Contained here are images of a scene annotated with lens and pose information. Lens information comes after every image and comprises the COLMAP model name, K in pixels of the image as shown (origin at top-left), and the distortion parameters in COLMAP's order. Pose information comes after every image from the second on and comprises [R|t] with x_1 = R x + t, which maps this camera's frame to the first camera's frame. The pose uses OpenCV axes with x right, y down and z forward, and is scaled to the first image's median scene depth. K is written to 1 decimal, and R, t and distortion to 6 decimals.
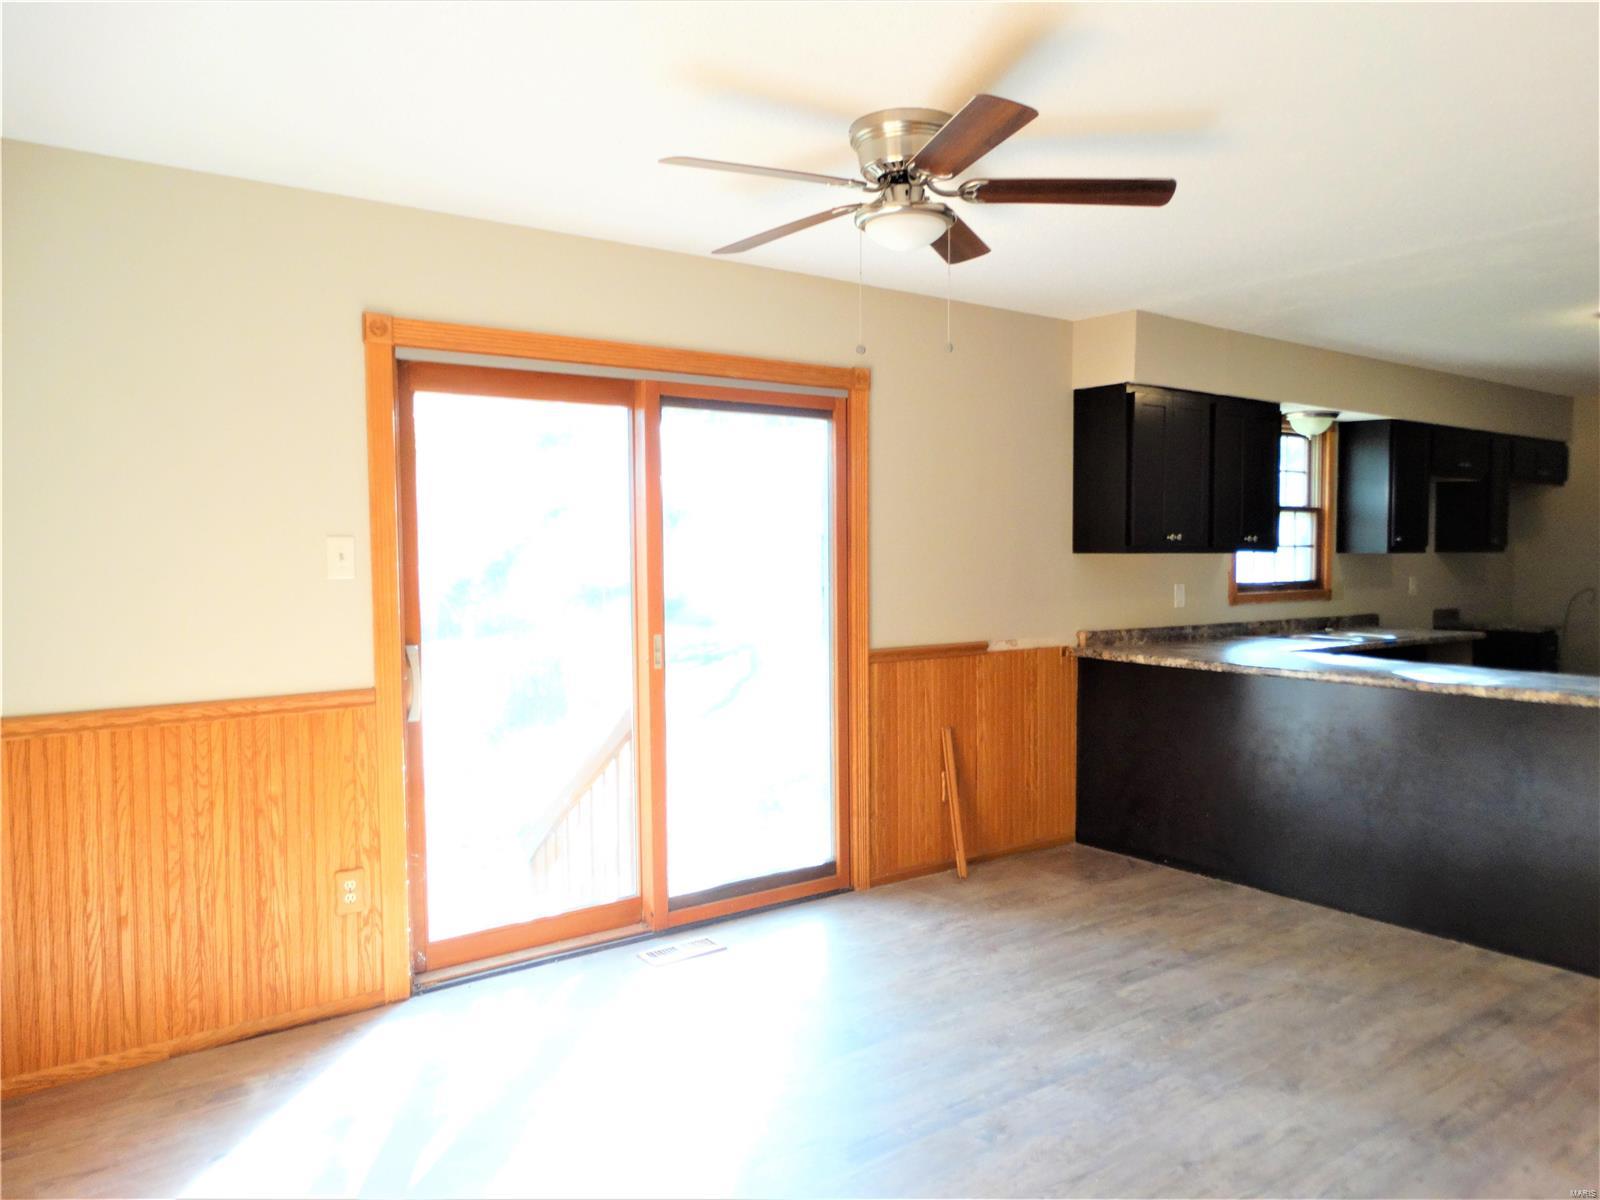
lens RADIAL K [[1172.2, 0, 797.1], [0, 1172.2, 592.8], [0, 0, 1]] dist [0.023653, -0.002589]
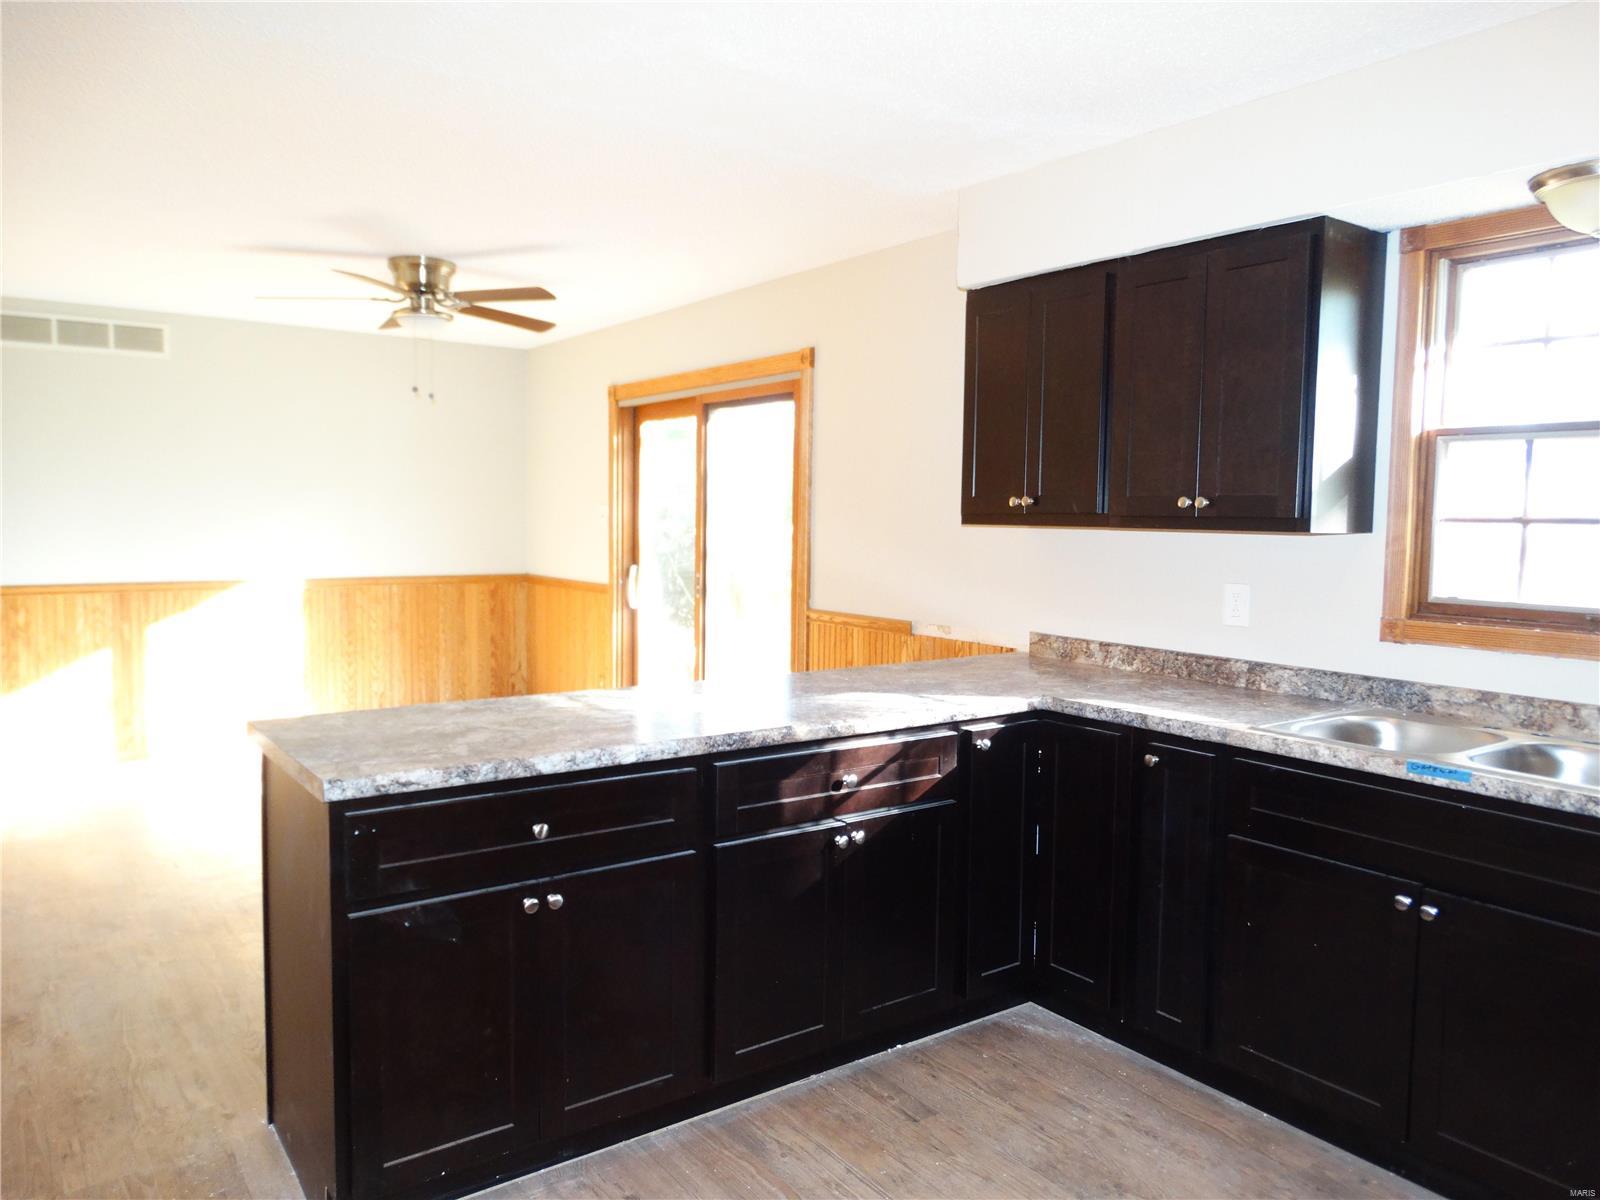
lens RADIAL K [[1172.2, 0, 797.2], [0, 1172.2, 603.8], [0, 0, 1]] dist [0.023653, -0.002589]
pose [[-0.028427, 0.070981, -0.997073, 1.310701], [-0.061751, 0.995446, 0.072626, -0.038751], [0.997687, 0.063634, -0.023914, 1.169255]]
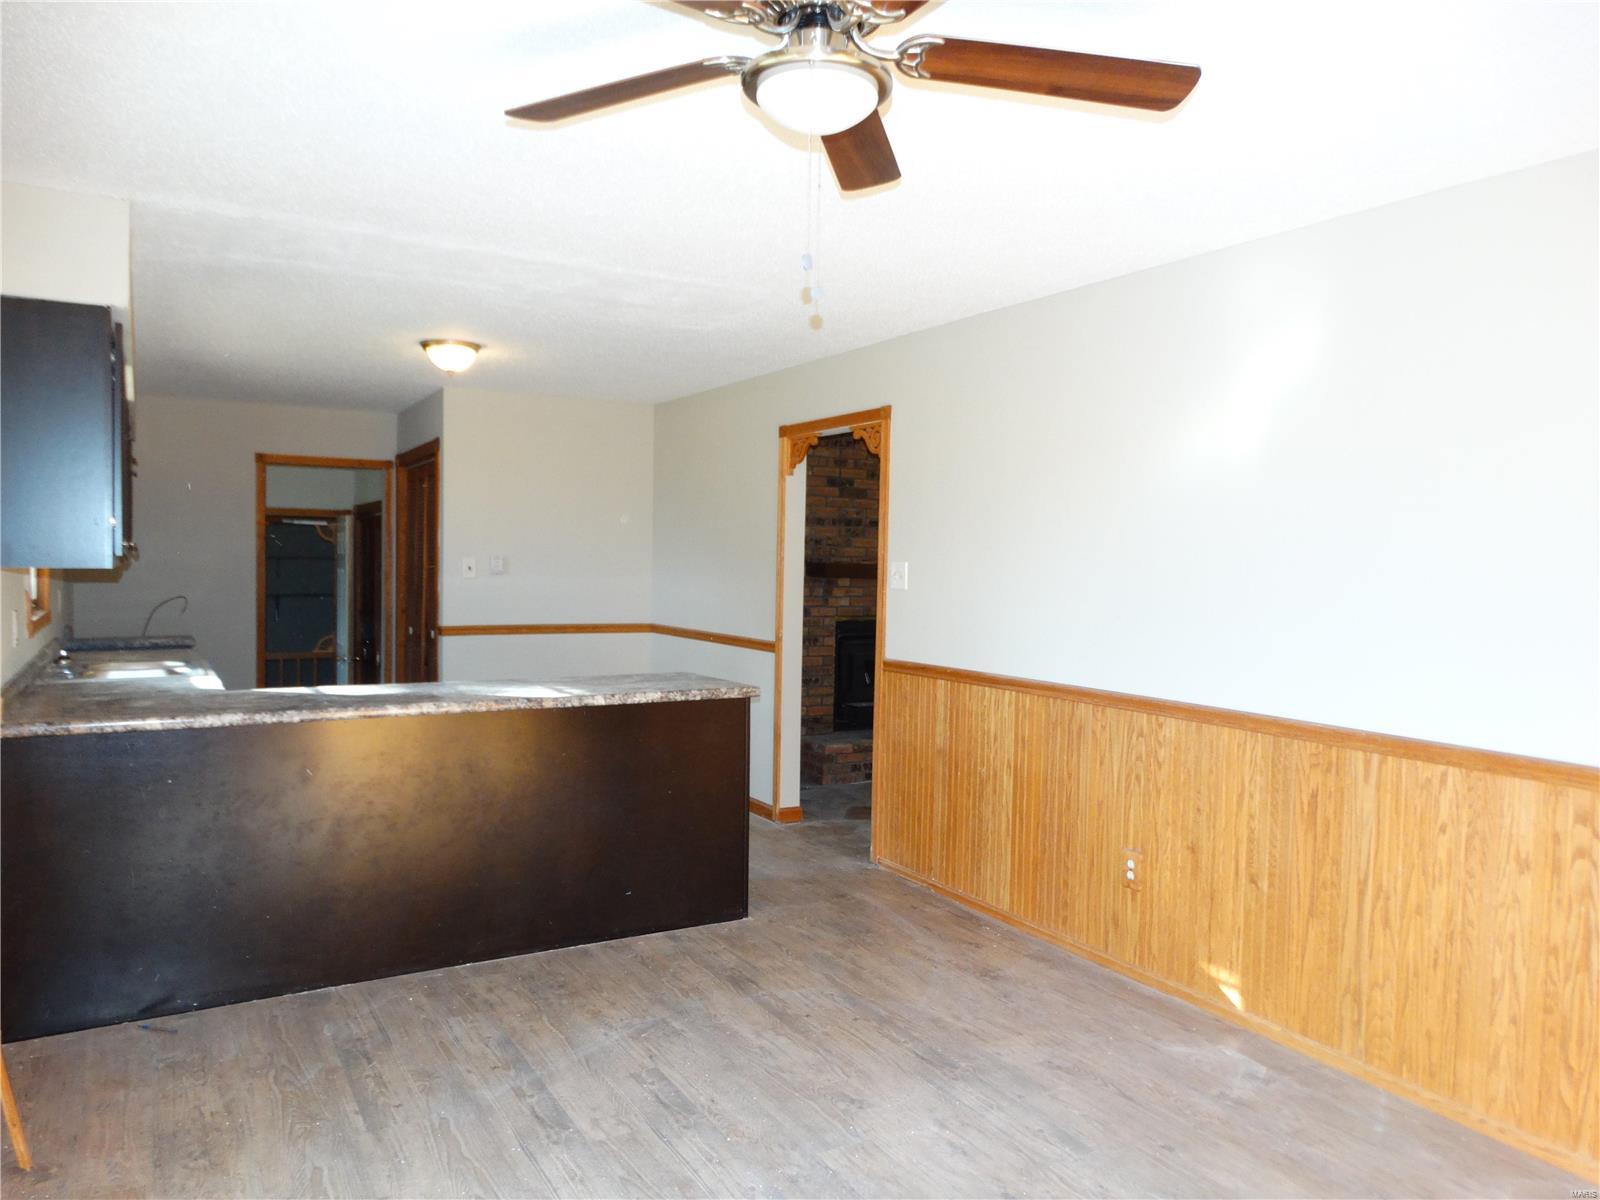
lens RADIAL K [[1172.2, 0, 802.8], [0, 1172.2, 598.6], [0, 0, 1]] dist [0.023653, -0.002589]
pose [[0.103043, -0.031277, 0.994185, -0.431927], [0.025963, 0.999250, 0.028745, -0.031659], [-0.994338, 0.022850, 0.103777, 0.702045]]
